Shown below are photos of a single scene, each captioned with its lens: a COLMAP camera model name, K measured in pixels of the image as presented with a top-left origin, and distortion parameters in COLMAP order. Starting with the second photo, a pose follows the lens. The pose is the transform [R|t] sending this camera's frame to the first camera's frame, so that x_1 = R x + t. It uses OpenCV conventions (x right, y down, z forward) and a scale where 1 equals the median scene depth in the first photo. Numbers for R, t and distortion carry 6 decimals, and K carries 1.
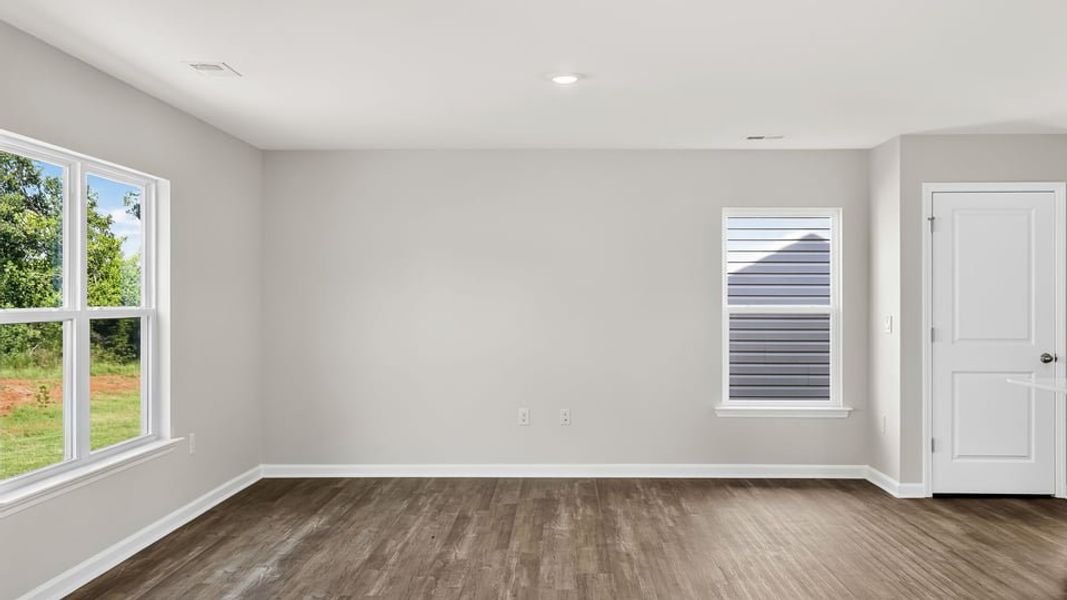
lens RADIAL K [[1028.7, 0, 522.6], [0, 1028.7, 296.7], [0, 0, 1]] dist [0.031215, 0.016119]
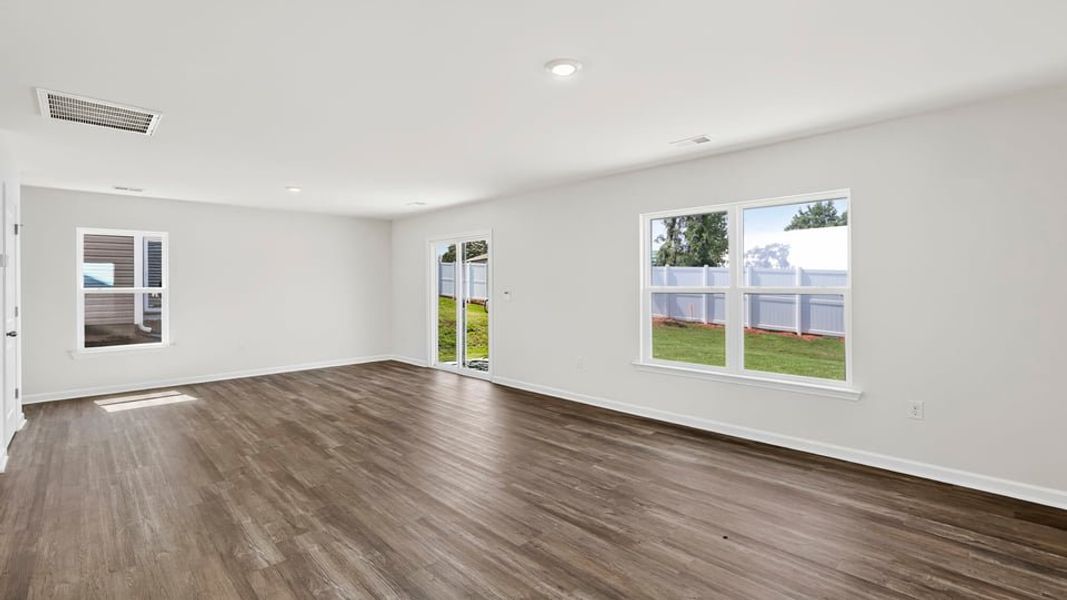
lens RADIAL K [[470.5, 0, 523.6], [0, 470.5, 286.4], [0, 0, 1]] dist [-0.046869, 0.015724]
pose [[-0.696567, 0.005782, -0.717468, 0.392204], [0.009023, 0.999959, -0.000702, 0.008785], [0.717435, -0.006963, -0.696591, 1.253211]]
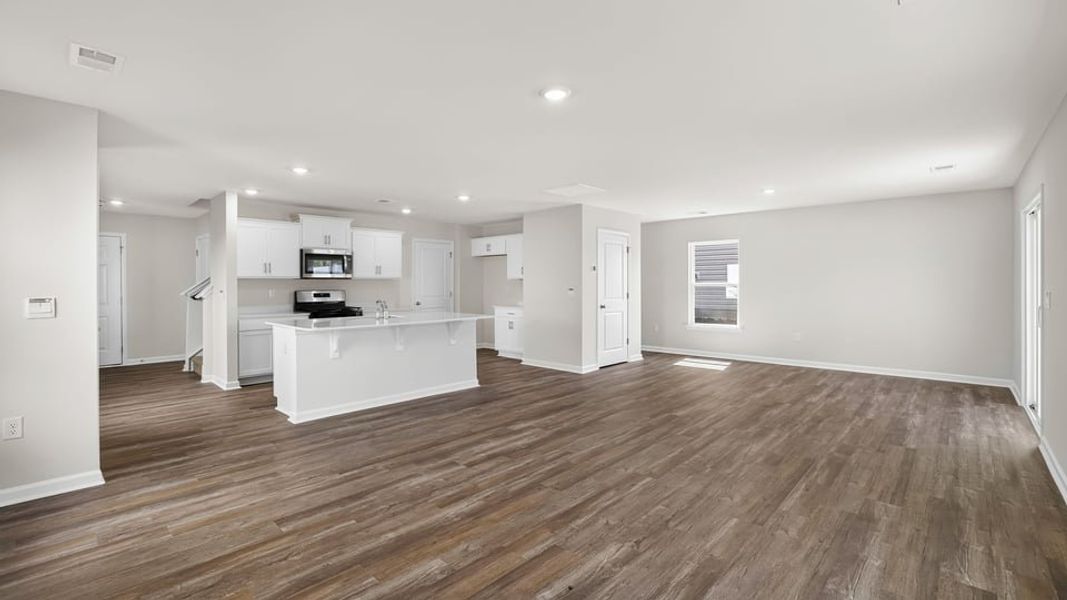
lens RADIAL K [[470.5, 0, 523.6], [0, 470.5, 286.4], [0, 0, 1]] dist [-0.046869, 0.015724]
pose [[-0.745921, -0.002057, 0.666032, -0.283882], [0.000720, 0.999992, 0.003894, 0.009536], [-0.666034, 0.003384, -0.745913, 1.382512]]
